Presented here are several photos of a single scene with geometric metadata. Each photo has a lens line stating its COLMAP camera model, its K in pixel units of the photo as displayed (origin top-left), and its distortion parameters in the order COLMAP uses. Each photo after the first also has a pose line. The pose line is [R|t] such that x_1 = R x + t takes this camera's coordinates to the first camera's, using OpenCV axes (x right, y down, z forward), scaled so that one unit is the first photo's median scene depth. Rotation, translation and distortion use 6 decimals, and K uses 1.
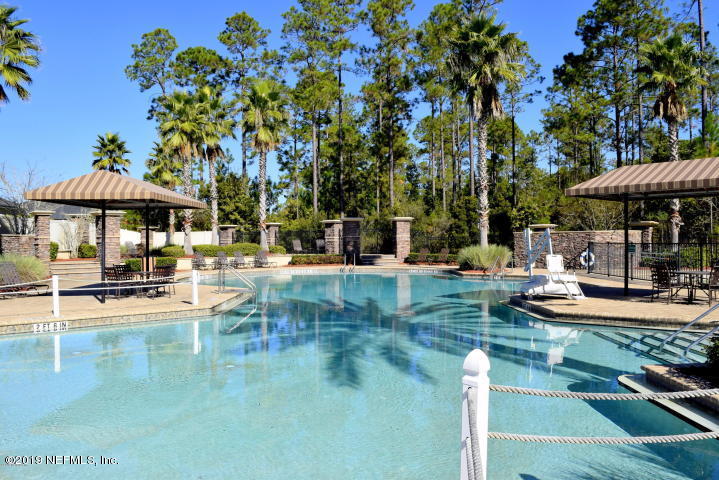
lens RADIAL K [[558.8, 0, 359.1], [0, 558.8, 241.5], [0, 0, 1]] dist [-0.078379, 0.000595]
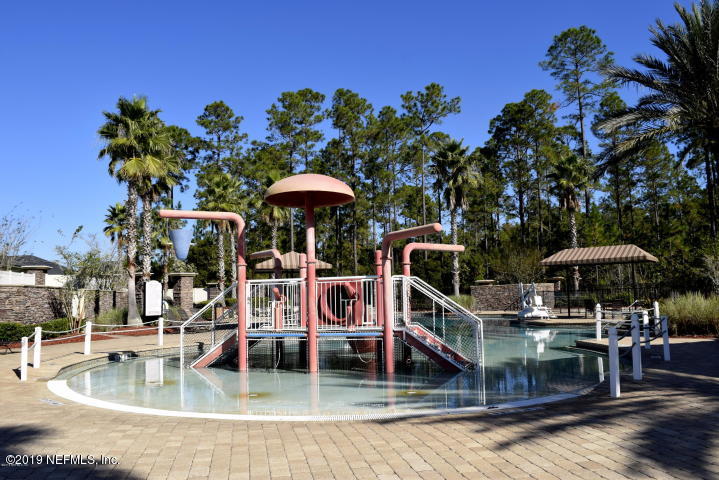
lens RADIAL K [[558.8, 0, 360.3], [0, 558.8, 239.8], [0, 0, 1]] dist [-0.078379, 0.000595]
pose [[0.980169, 0.005053, 0.198098, -0.313579], [0.015626, 0.994591, -0.102685, 0.008691], [-0.197545, 0.103744, 0.974789, -0.386722]]
